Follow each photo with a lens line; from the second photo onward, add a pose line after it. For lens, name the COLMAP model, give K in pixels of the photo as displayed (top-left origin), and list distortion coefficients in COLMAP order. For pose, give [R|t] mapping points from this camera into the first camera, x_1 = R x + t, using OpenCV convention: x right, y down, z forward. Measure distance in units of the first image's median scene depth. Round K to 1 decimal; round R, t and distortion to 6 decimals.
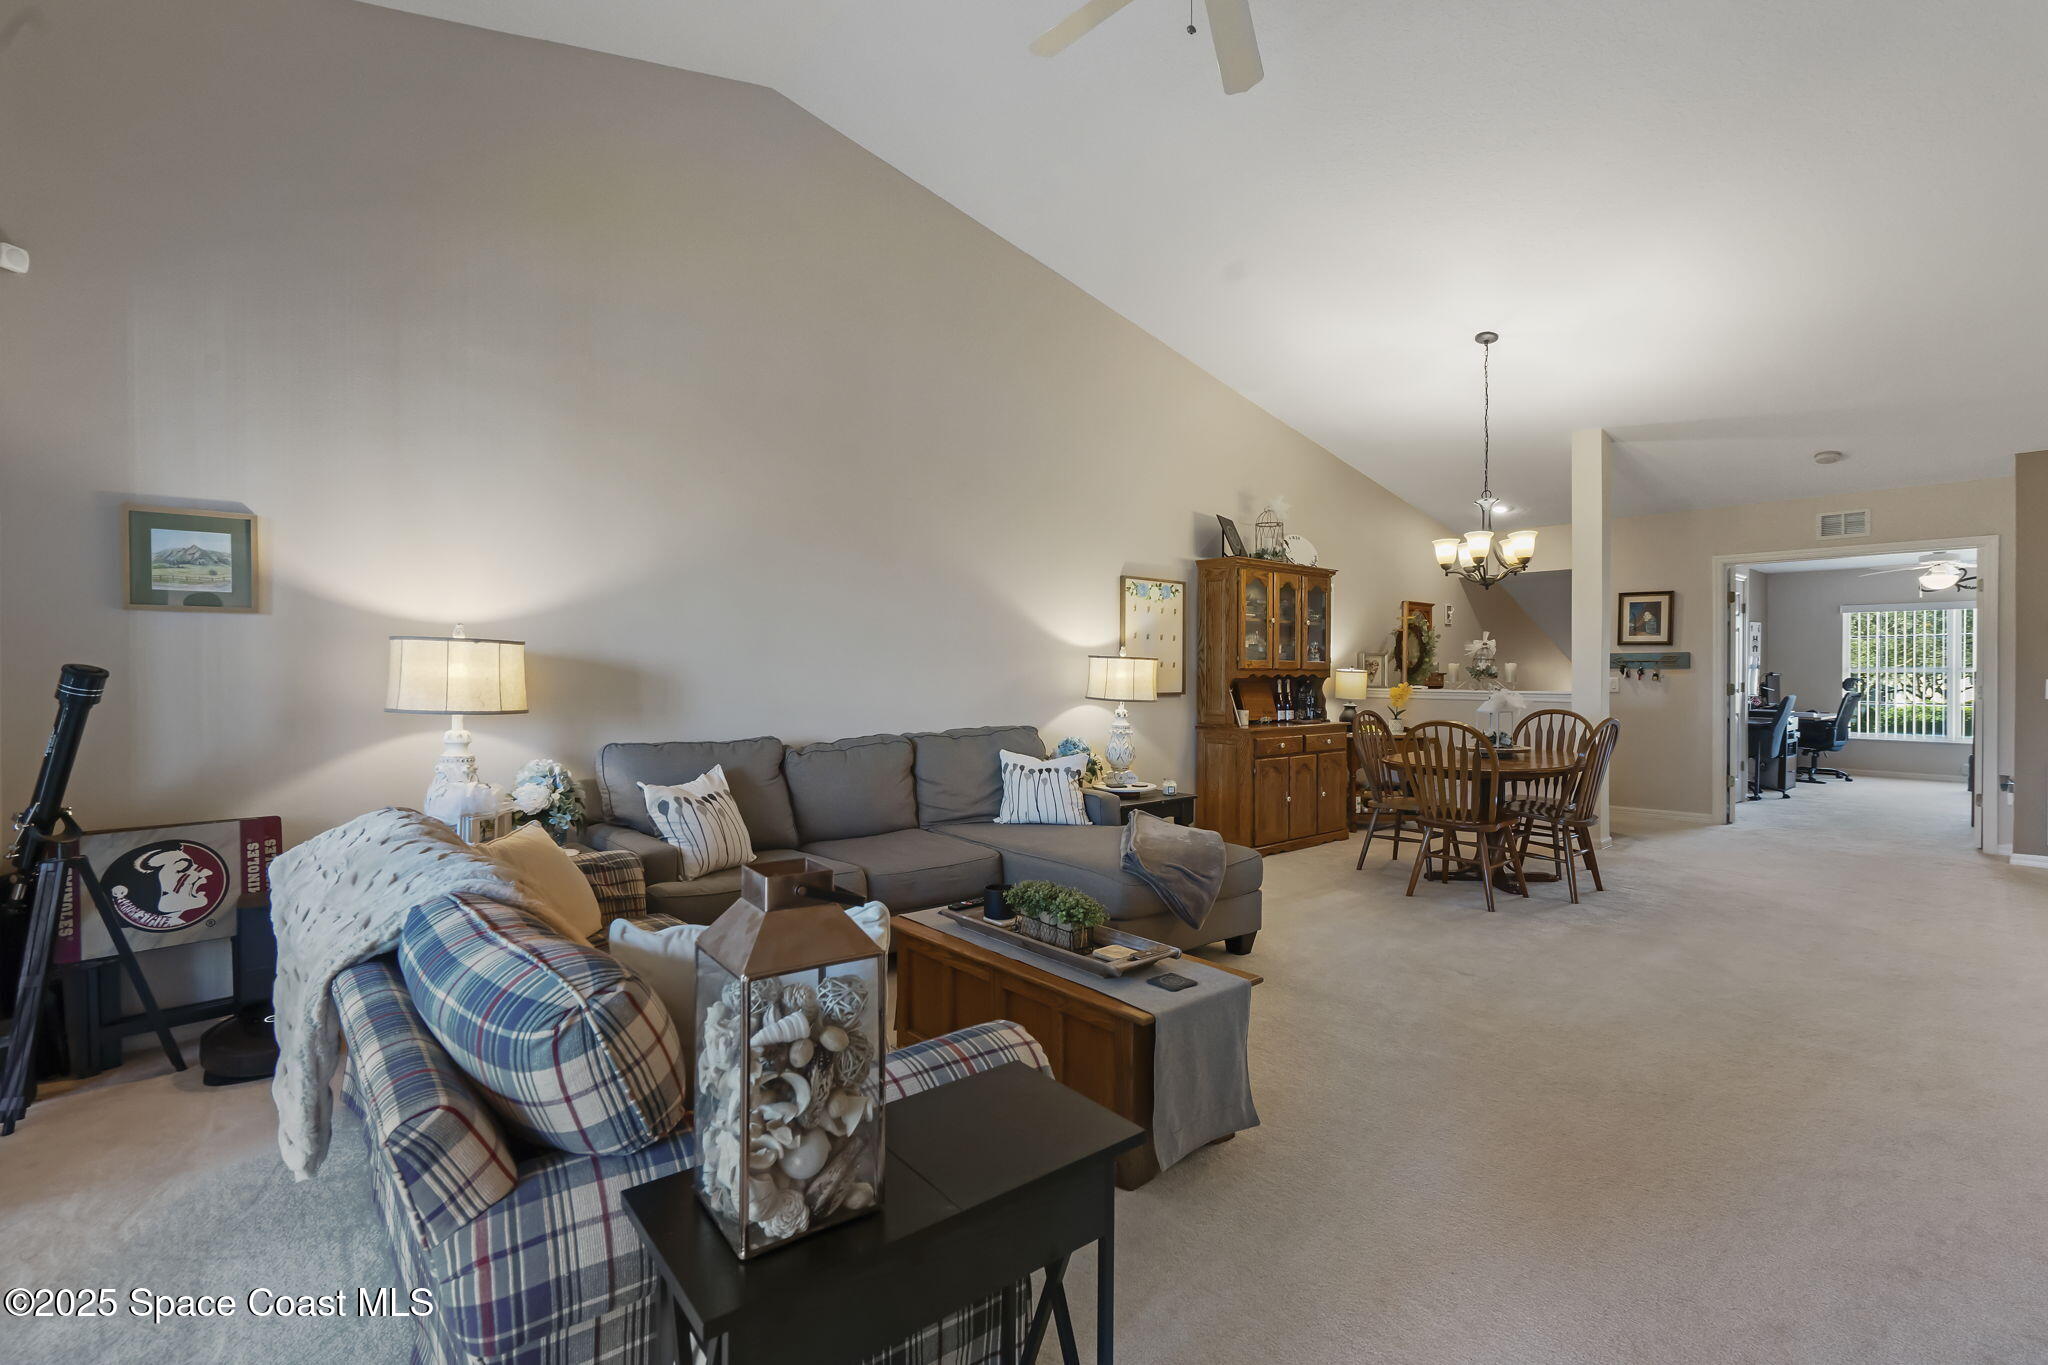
lens RADIAL K [[926.8, 0, 1028.3], [0, 926.8, 677.7], [0, 0, 1]] dist [-0.005368, 0.002158]
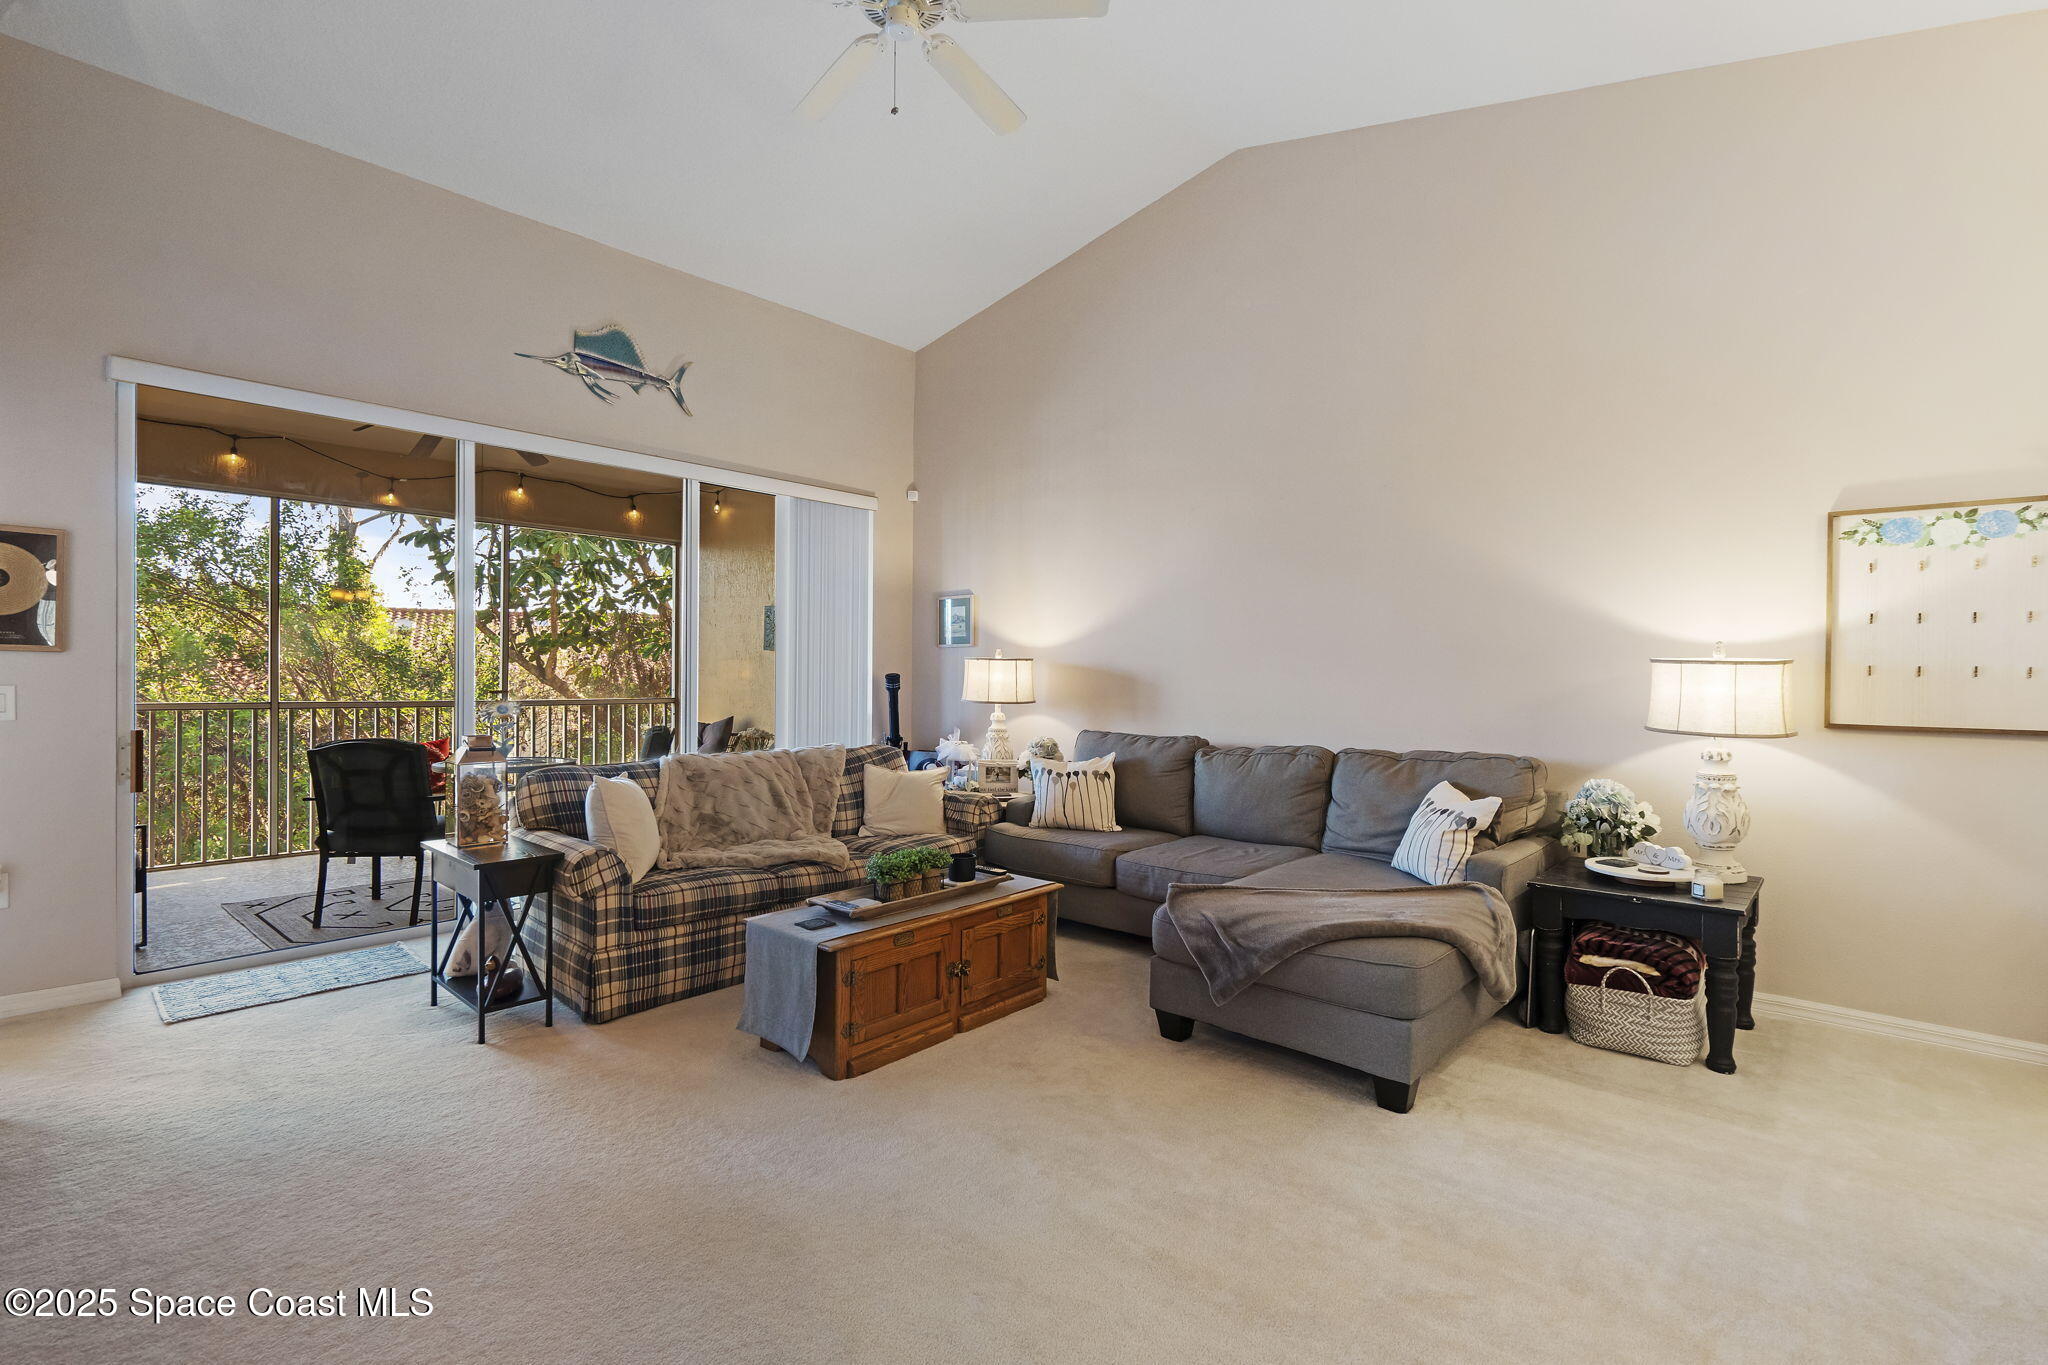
lens RADIAL K [[942.1, 0, 1021.3], [0, 942.1, 673.1], [0, 0, 1]] dist [-0.003680, 0.000159]
pose [[0.155351, -0.005111, -0.987846, 0.550635], [-0.018396, 0.999798, -0.008066, -0.000246], [0.987688, 0.019425, 0.155226, 0.410735]]
